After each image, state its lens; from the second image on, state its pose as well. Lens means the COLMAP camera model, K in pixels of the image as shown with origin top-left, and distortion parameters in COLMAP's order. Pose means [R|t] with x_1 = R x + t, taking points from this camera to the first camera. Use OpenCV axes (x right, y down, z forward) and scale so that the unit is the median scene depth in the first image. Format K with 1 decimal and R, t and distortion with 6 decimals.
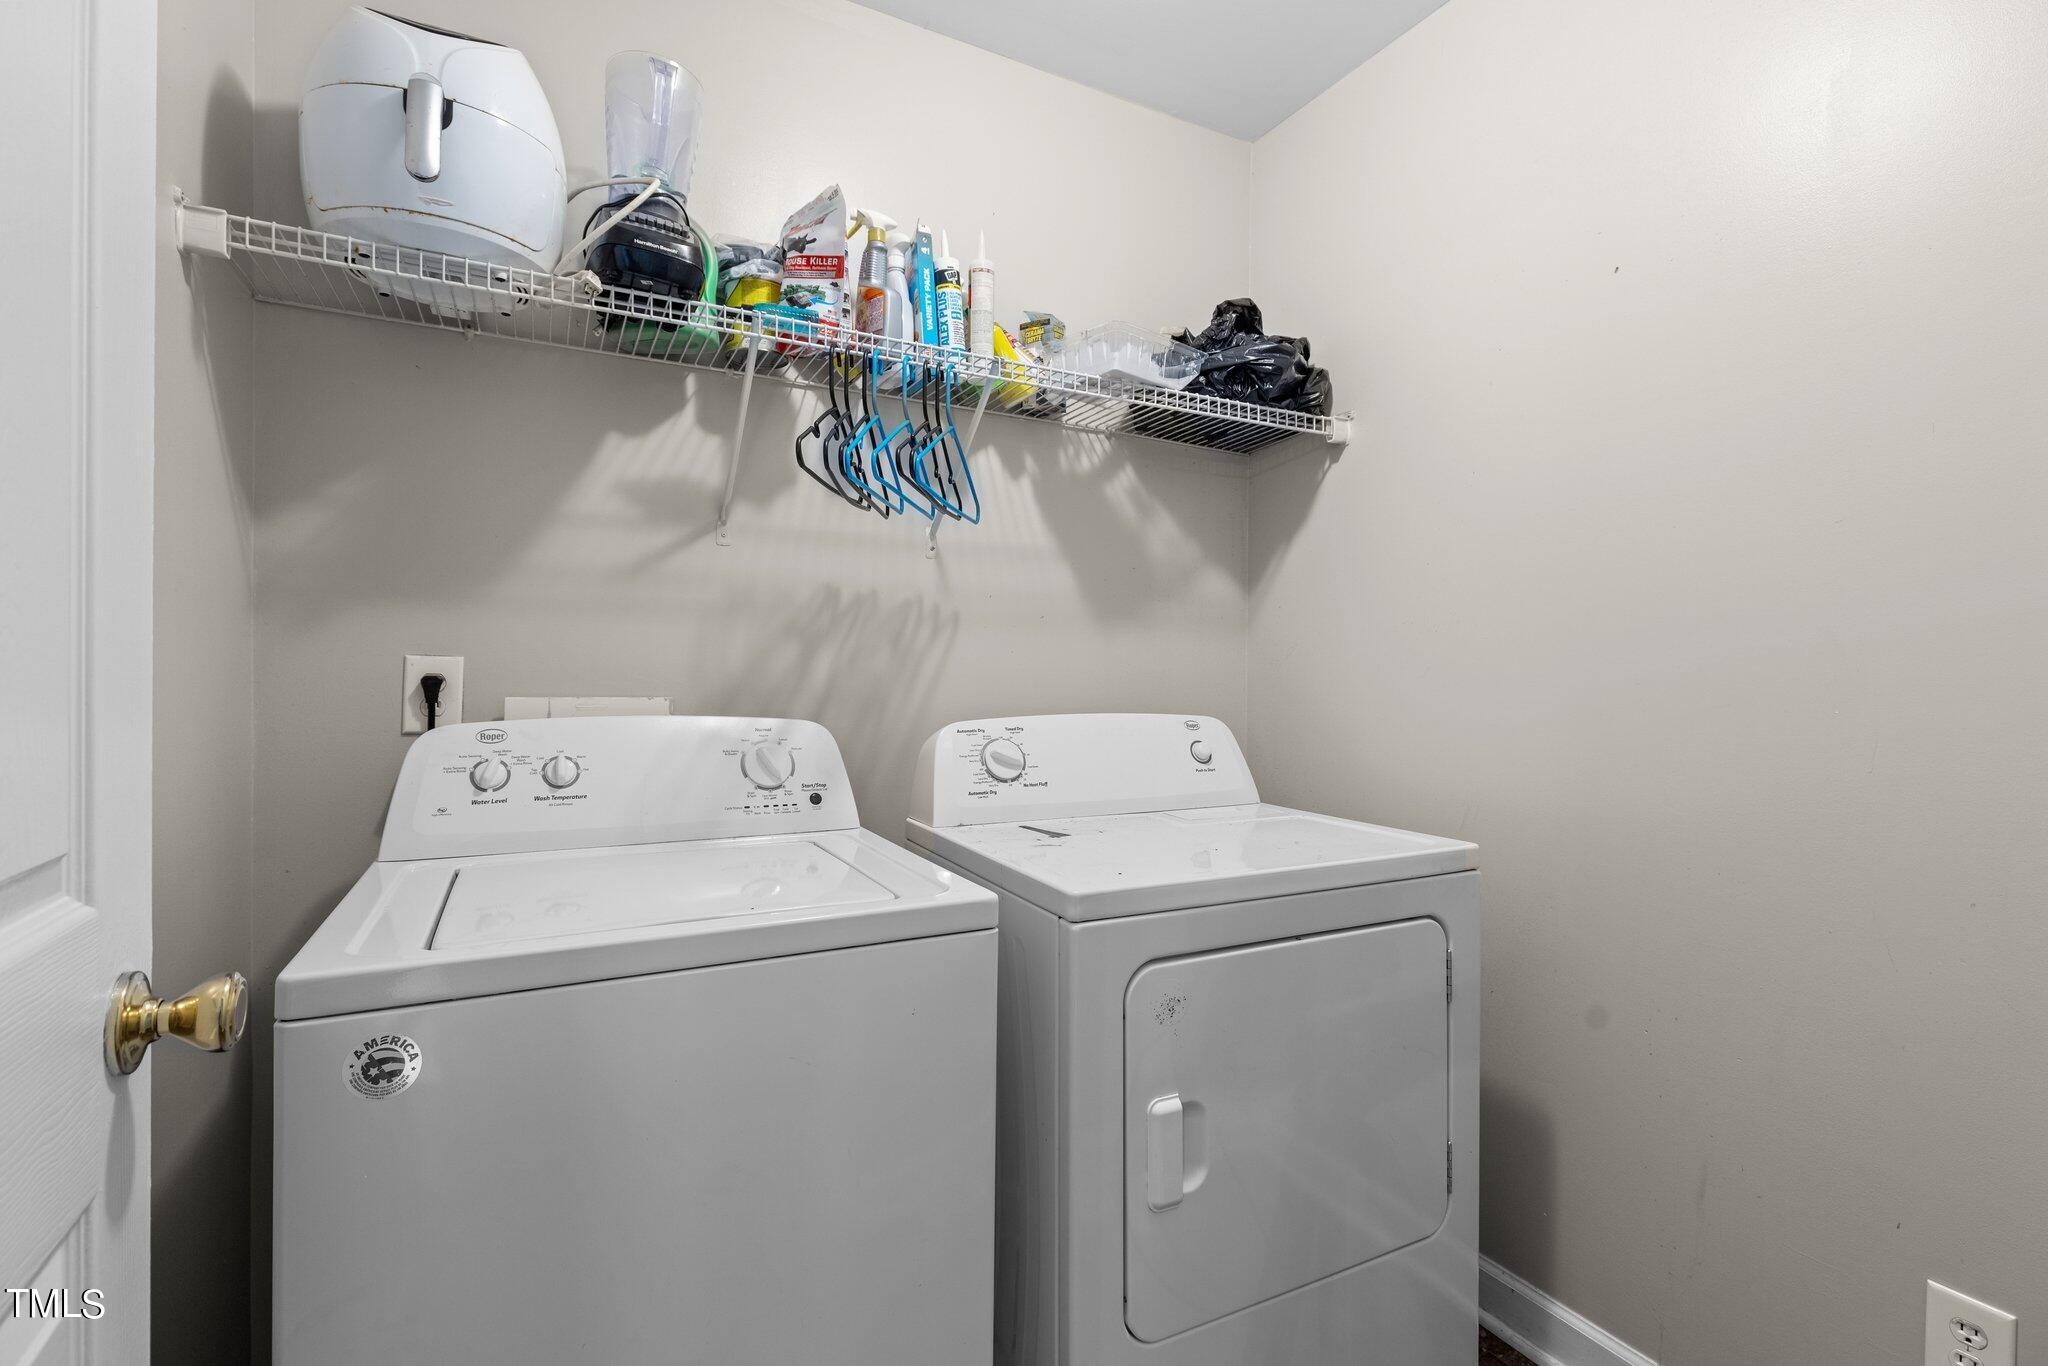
lens RADIAL K [[923.0, 0, 1024.4], [0, 923.0, 693.1], [0, 0, 1]] dist [0.001355, -0.000120]
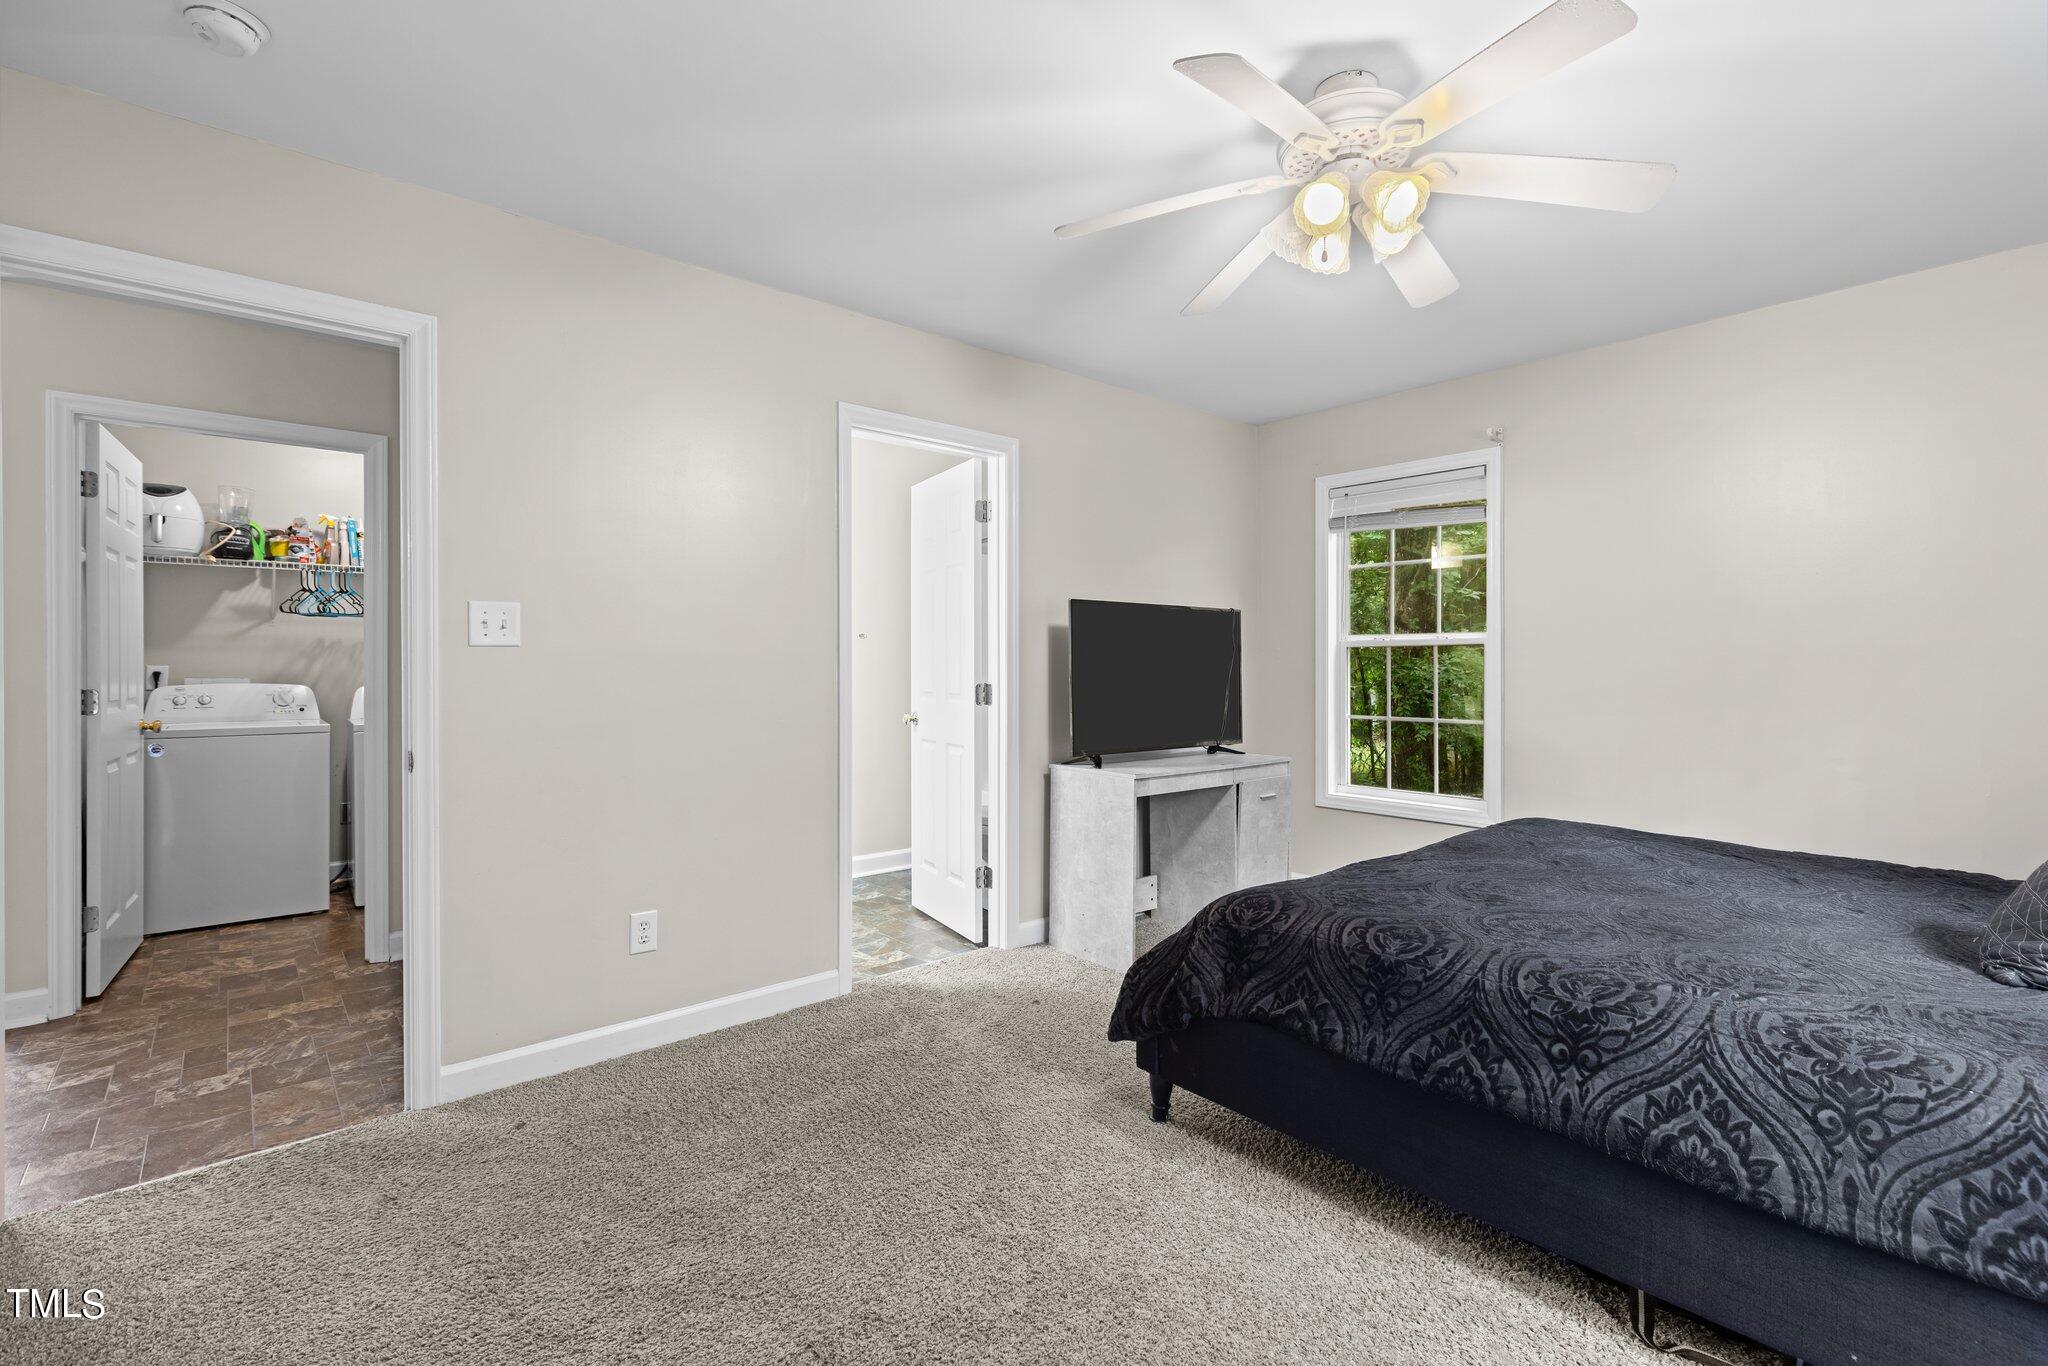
lens RADIAL K [[916.9, 0, 1029.5], [0, 916.9, 680.9], [0, 0, 1]] dist [0.000217, 0.000115]
pose [[0.973877, -0.010162, 0.226848, 1.447268], [0.009928, 0.999948, 0.002173, 0.032904], [-0.226858, 0.000136, 0.973928, -2.547081]]
